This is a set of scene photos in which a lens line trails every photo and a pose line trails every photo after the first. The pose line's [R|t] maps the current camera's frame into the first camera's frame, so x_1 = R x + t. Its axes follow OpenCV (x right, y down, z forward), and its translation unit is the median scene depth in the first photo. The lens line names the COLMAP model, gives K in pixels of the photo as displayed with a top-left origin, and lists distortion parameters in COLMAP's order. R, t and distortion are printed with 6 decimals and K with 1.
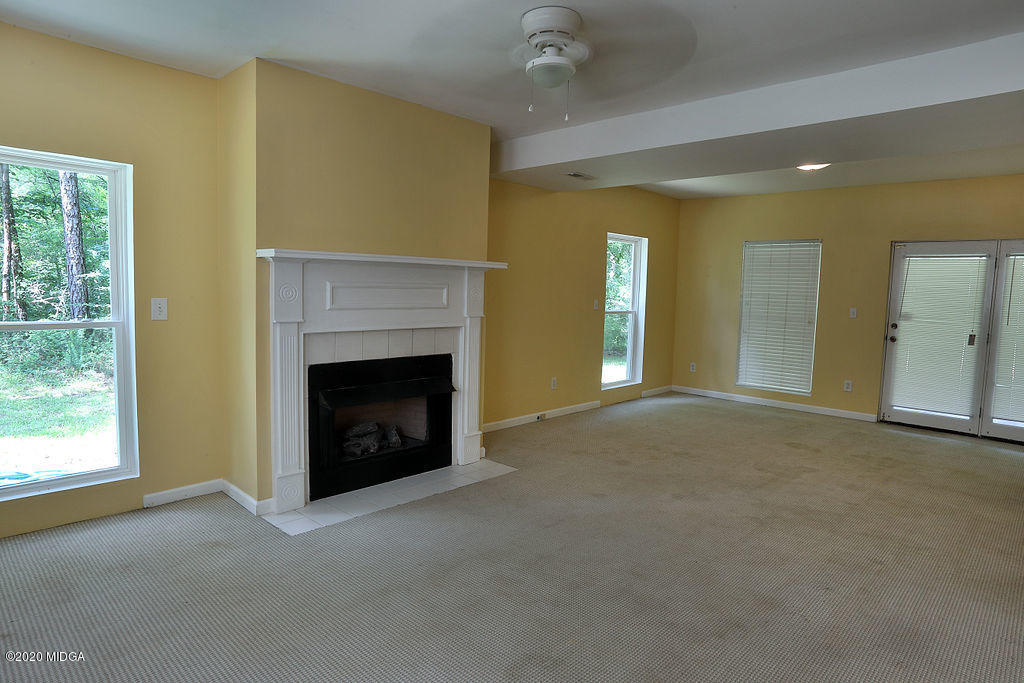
lens RADIAL K [[577.2, 0, 512.0], [0, 577.2, 341.5], [0, 0, 1]] dist [-0.000044, -0.000386]
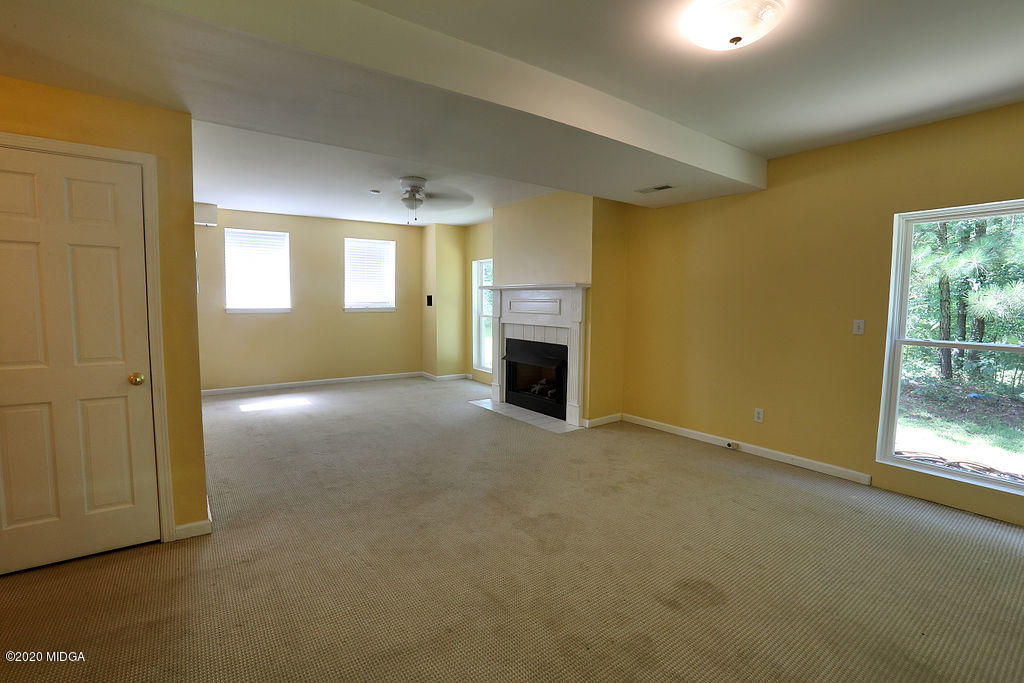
lens RADIAL K [[460.5, 0, 512.0], [0, 460.5, 341.5], [0, 0, 1]] dist [0.000003, 0.000016]
pose [[-0.177387, 0.059667, -0.982331, 1.100666], [-0.099770, 0.991928, 0.078267, -0.067252], [0.979071, 0.111891, -0.170002, 1.067862]]
